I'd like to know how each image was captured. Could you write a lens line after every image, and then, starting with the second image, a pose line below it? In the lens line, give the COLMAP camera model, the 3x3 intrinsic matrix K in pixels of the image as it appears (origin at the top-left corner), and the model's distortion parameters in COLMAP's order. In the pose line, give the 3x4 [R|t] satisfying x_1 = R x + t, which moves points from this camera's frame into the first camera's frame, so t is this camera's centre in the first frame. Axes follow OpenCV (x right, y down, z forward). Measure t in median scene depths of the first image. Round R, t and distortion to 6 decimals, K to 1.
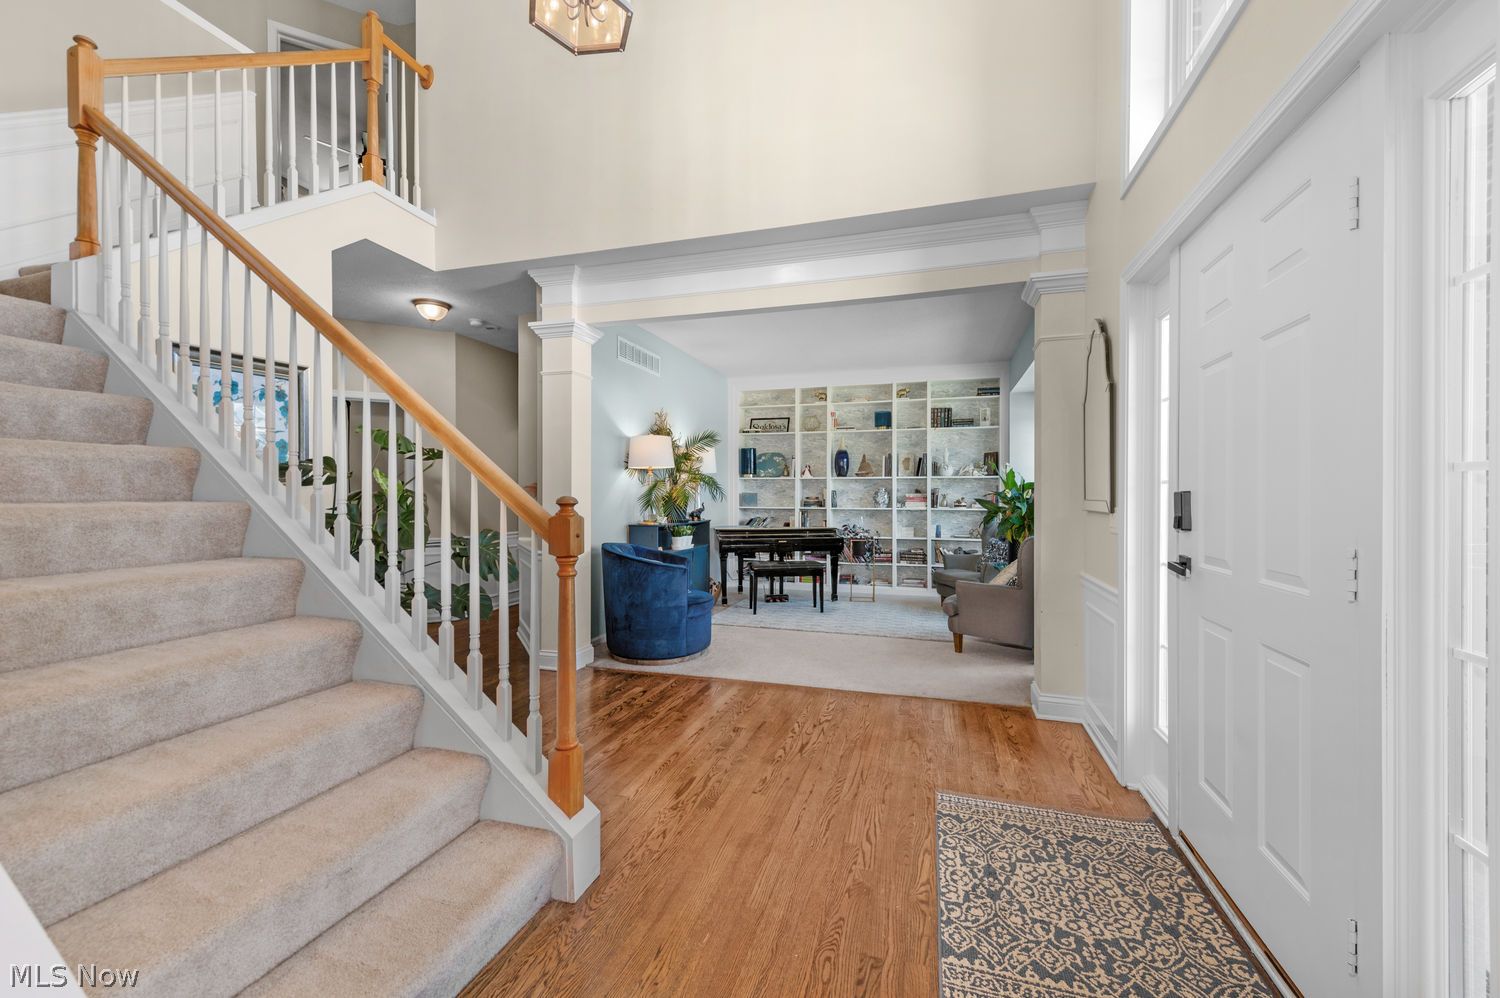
lens RADIAL K [[595.7, 0, 758.4], [0, 595.7, 496.8], [0, 0, 1]] dist [0.000947, 0.000059]
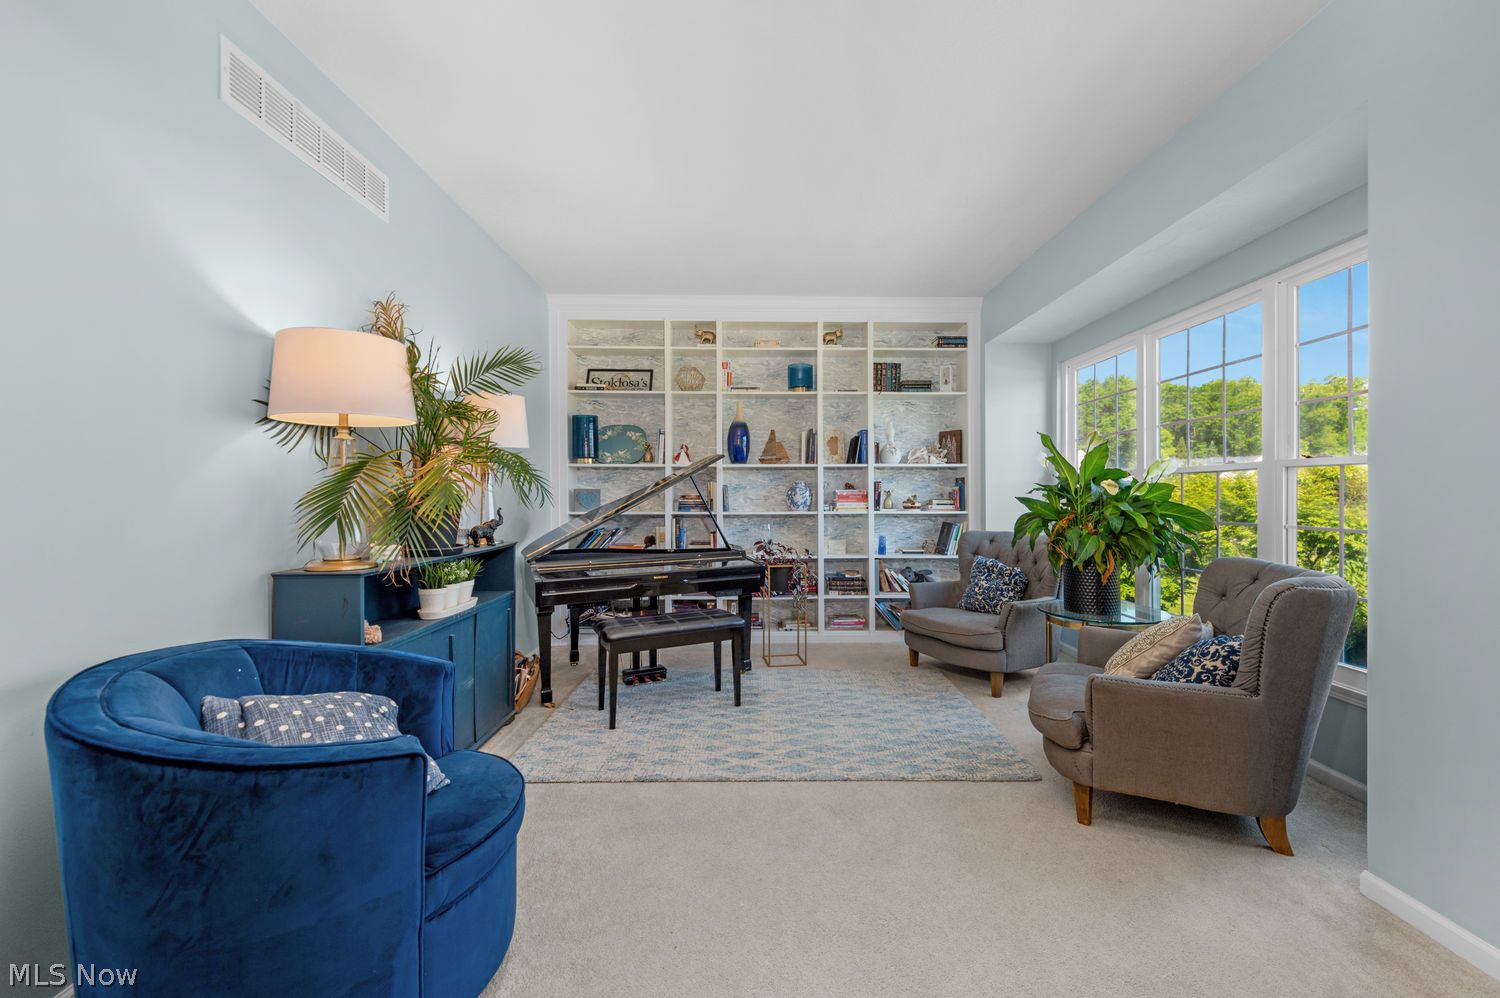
lens RADIAL K [[571.0, 0, 769.8], [0, 571.0, 498.9], [0, 0, 1]] dist [0.016561, -0.000270]
pose [[0.944930, -0.007150, 0.327195, -0.032548], [0.004560, 0.999952, 0.008681, -0.000775], [-0.327242, -0.006711, 0.944917, 0.424657]]
